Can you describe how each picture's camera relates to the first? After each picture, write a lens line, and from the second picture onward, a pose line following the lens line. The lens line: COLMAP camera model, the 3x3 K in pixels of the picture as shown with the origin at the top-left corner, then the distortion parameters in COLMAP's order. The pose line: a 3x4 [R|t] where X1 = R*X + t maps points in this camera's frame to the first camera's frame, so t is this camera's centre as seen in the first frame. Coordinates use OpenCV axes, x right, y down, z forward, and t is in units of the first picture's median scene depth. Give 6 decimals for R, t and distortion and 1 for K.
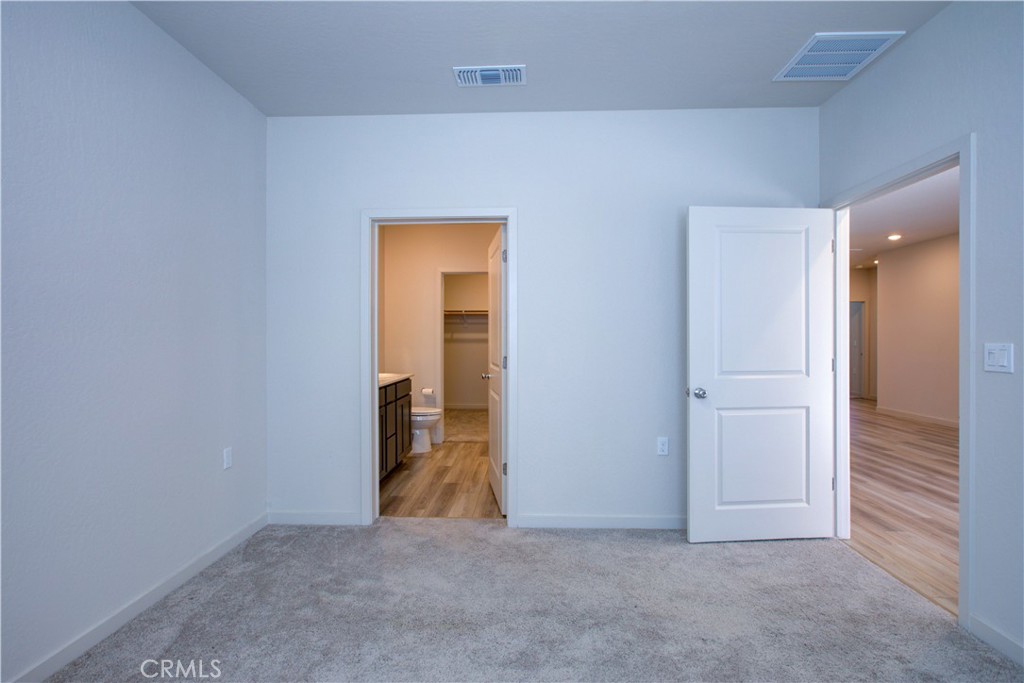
lens RADIAL K [[483.4, 0, 512.0], [0, 483.4, 341.5], [0, 0, 1]] dist [-0.011083, -0.000175]
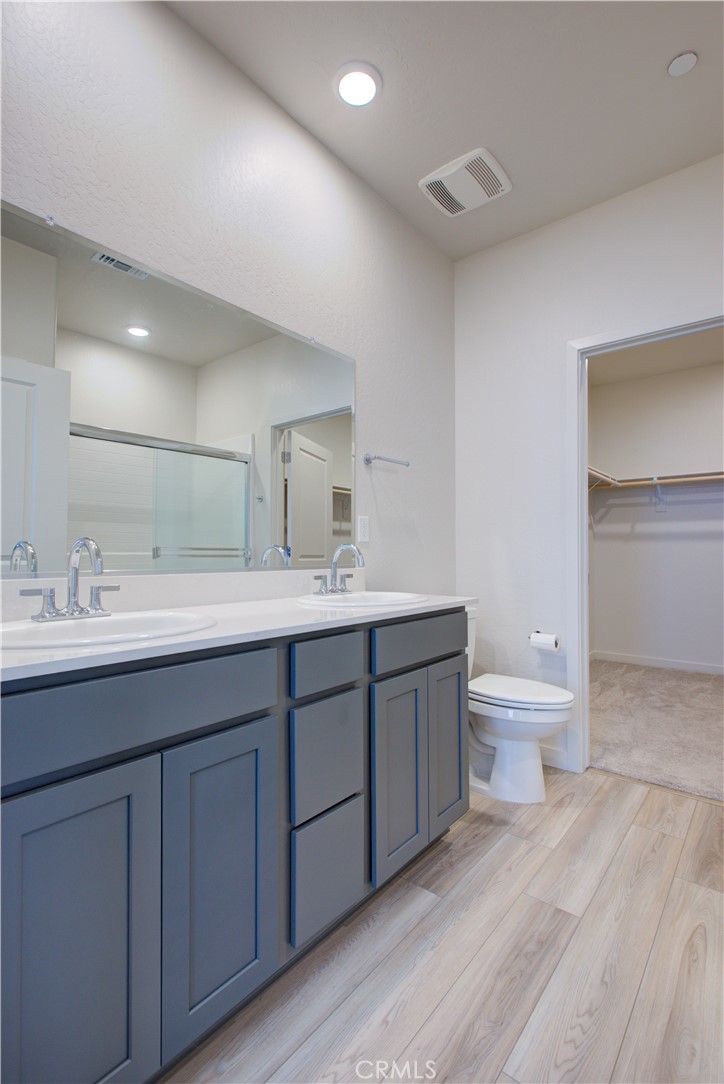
lens RADIAL K [[511.7, 0, 362.0], [0, 511.7, 542.0], [0, 0, 1]] dist [-0.011083, -0.000175]
pose [[0.799233, -0.009049, -0.600953, -0.036751], [-0.007623, 0.999654, -0.025192, 0.031817], [0.600973, 0.024715, 0.798887, 0.569344]]
